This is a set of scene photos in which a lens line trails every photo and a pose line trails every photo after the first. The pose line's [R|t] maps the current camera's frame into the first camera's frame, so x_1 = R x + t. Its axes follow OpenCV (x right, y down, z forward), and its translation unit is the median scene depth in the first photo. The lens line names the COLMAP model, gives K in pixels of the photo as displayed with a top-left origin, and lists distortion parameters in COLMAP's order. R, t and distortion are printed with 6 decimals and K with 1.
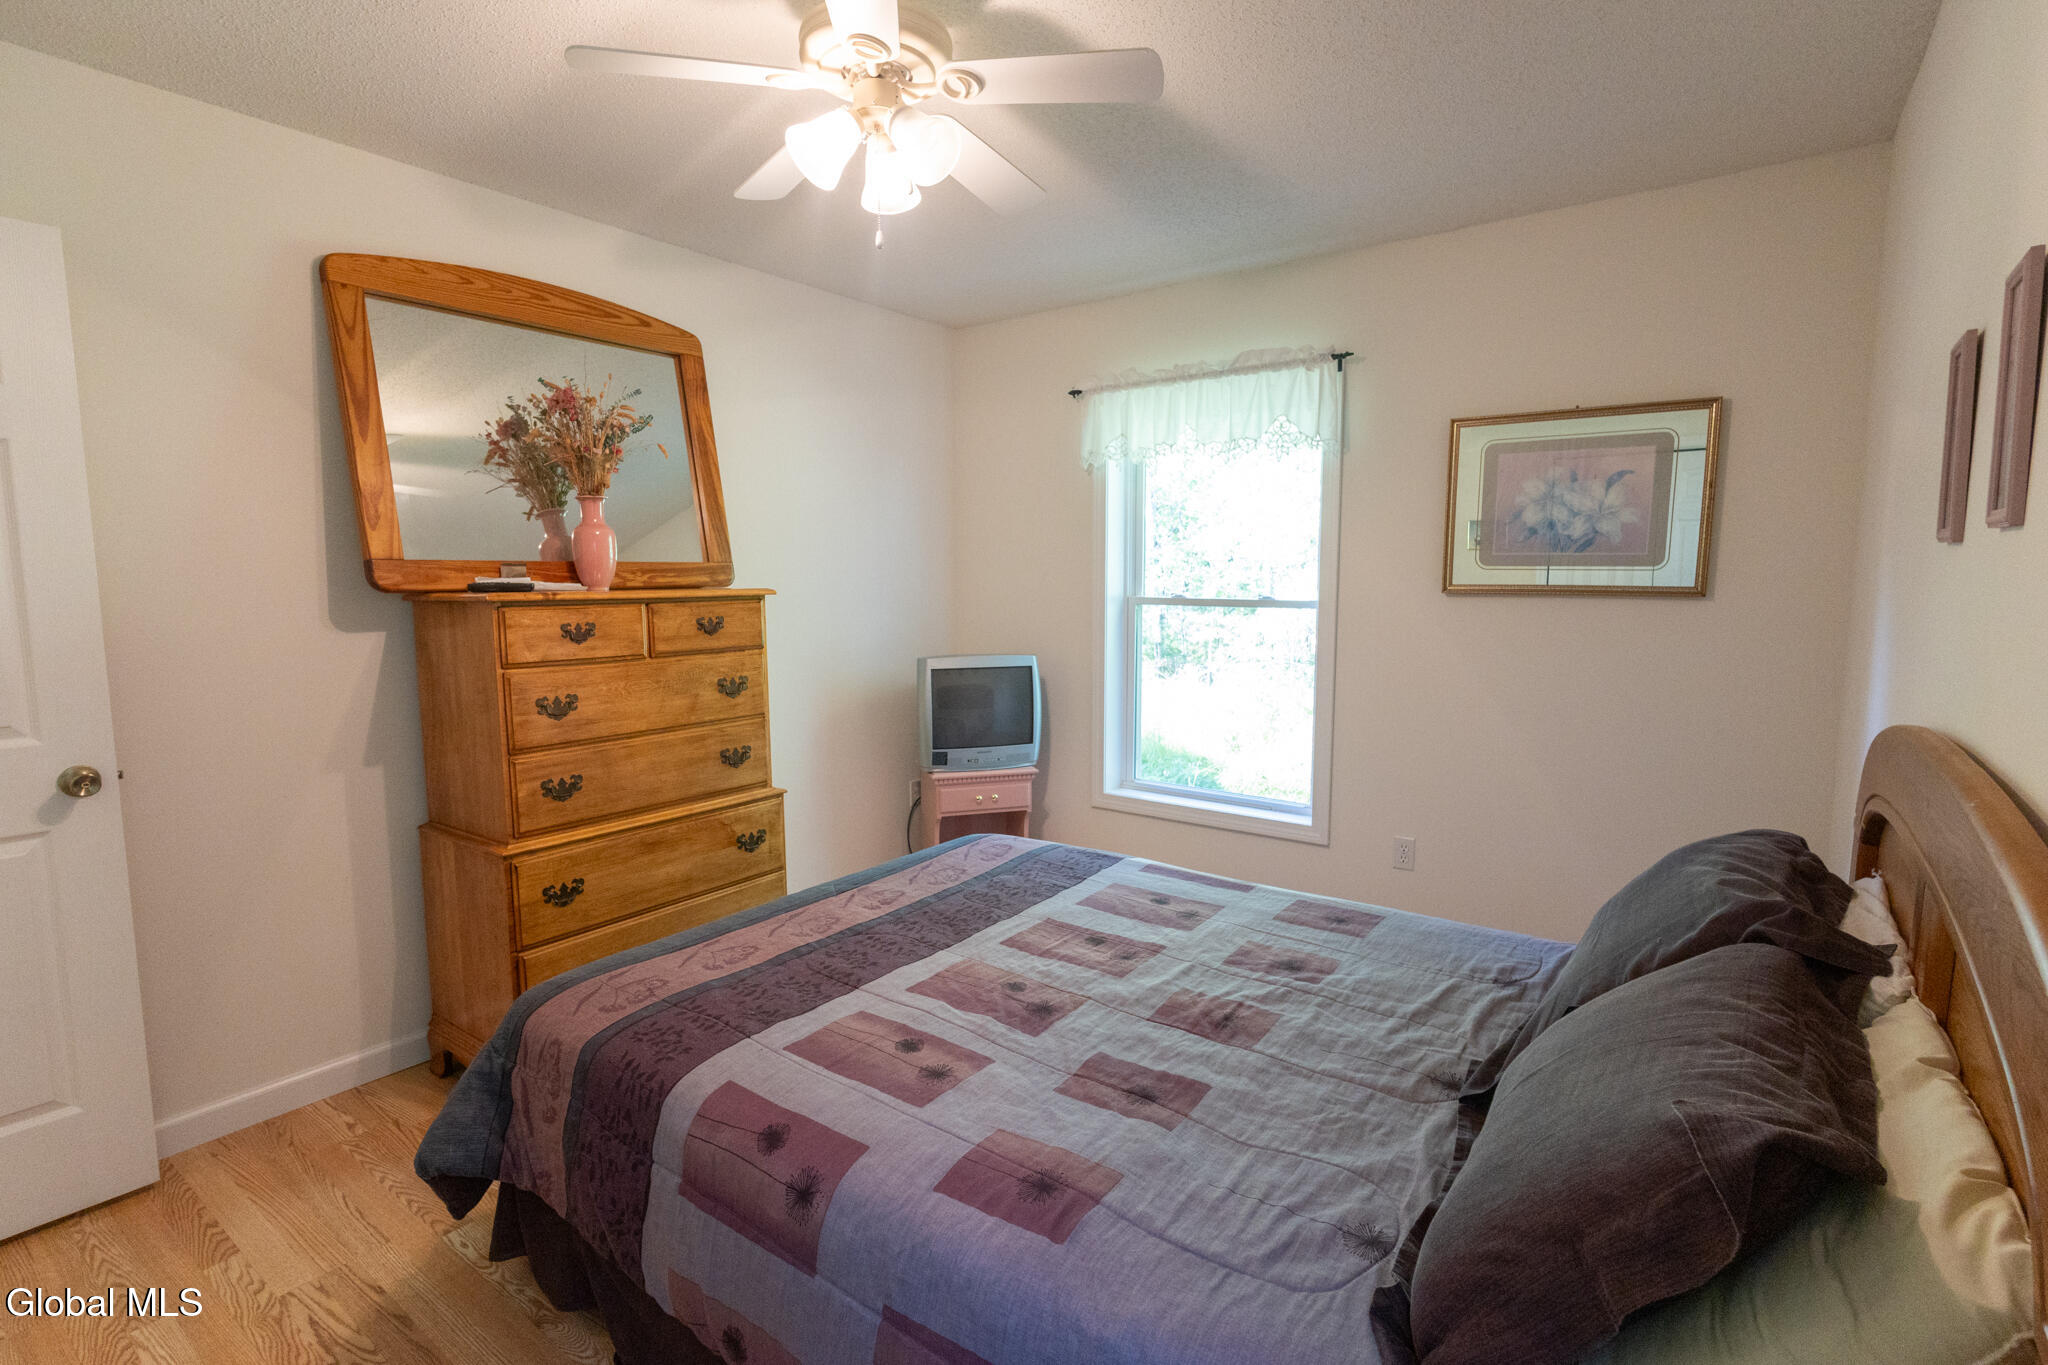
lens RADIAL K [[984.6, 0, 1026.4], [0, 984.6, 676.6], [0, 0, 1]] dist [-0.000240, 0.000084]
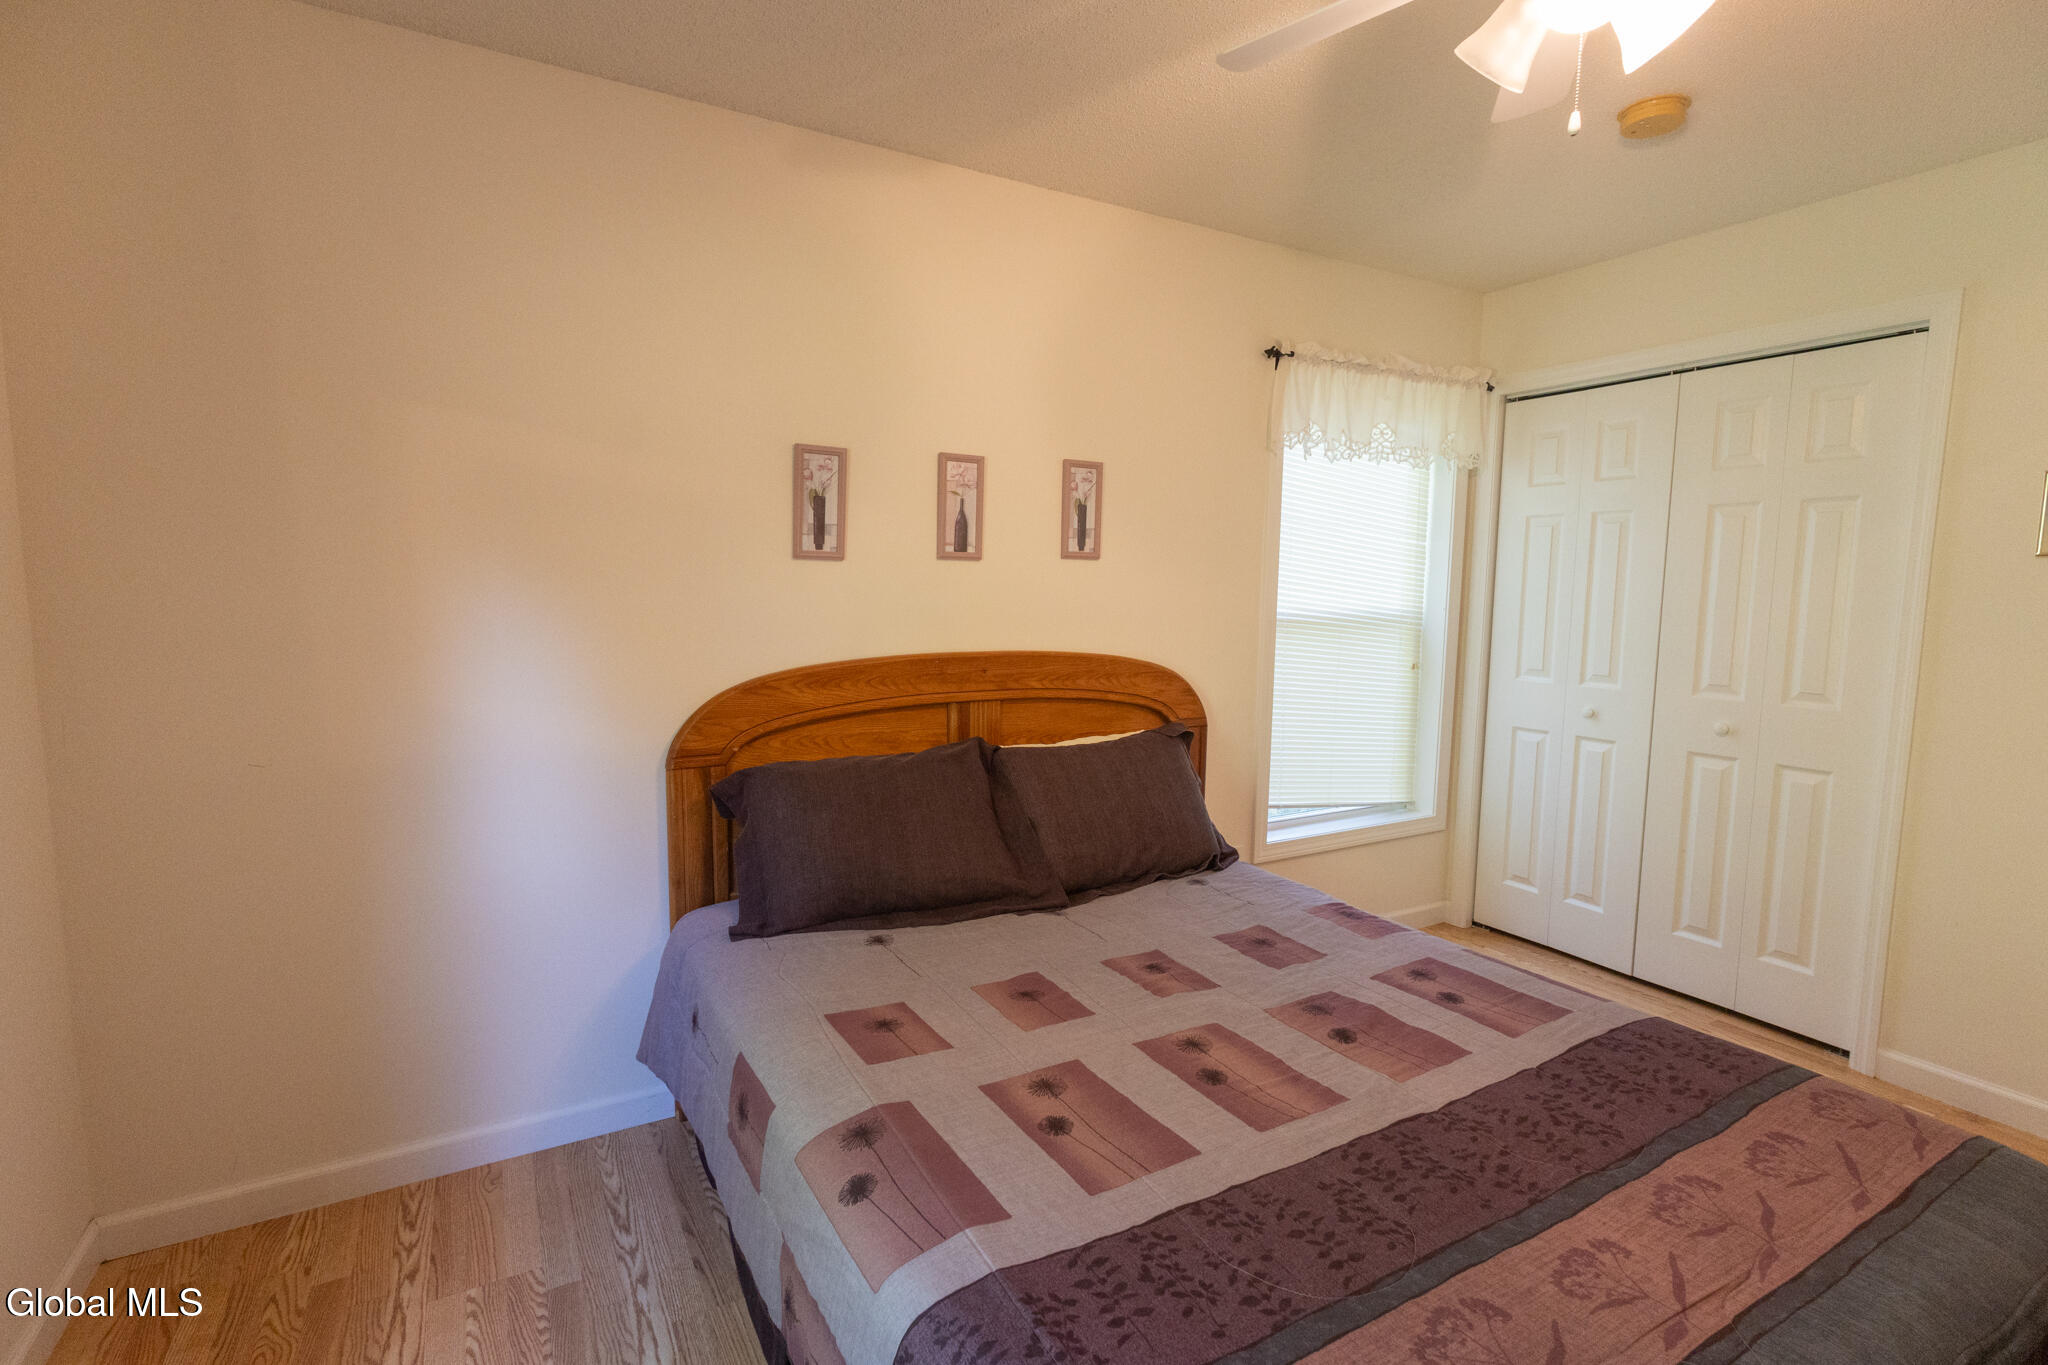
lens RADIAL K [[952.1, 0, 1019.8], [0, 952.1, 683.6], [0, 0, 1]] dist [0.001709, 0.000766]
pose [[-0.917654, -0.051653, 0.394010, -0.056185], [0.030601, 0.979387, 0.199663, -0.146101], [-0.396201, 0.195279, -0.897157, 1.441893]]
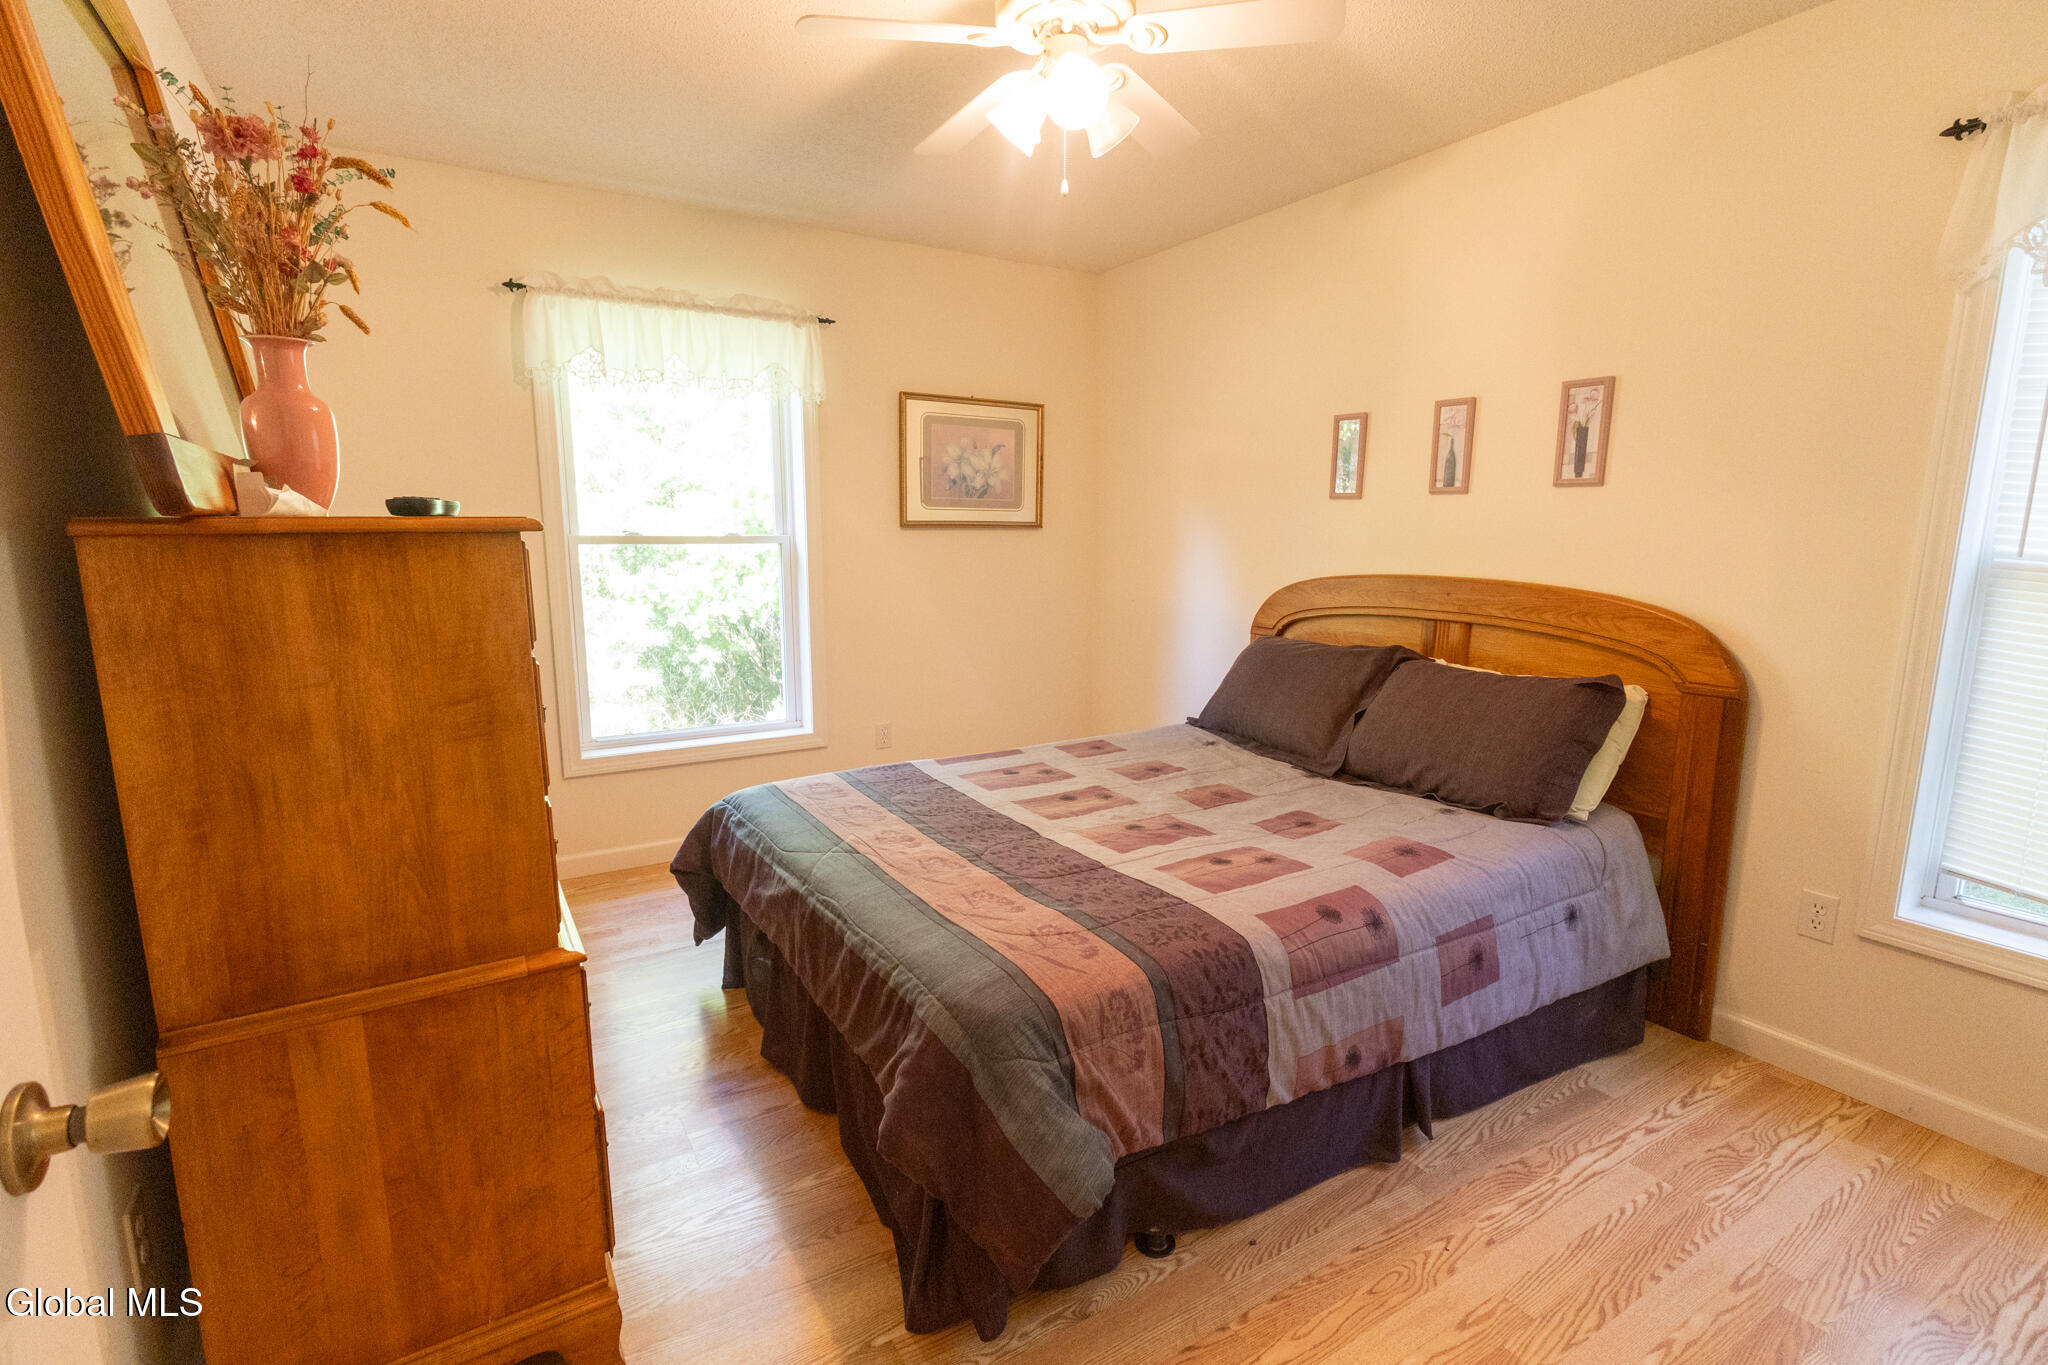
lens RADIAL K [[952.1, 0, 1019.8], [0, 952.1, 683.6], [0, 0, 1]] dist [0.001709, 0.000766]
pose [[0.367653, -0.152794, 0.917325, -0.930698], [0.093665, 0.987478, 0.126939, -0.034928], [-0.925234, 0.039252, 0.377361, 0.518255]]
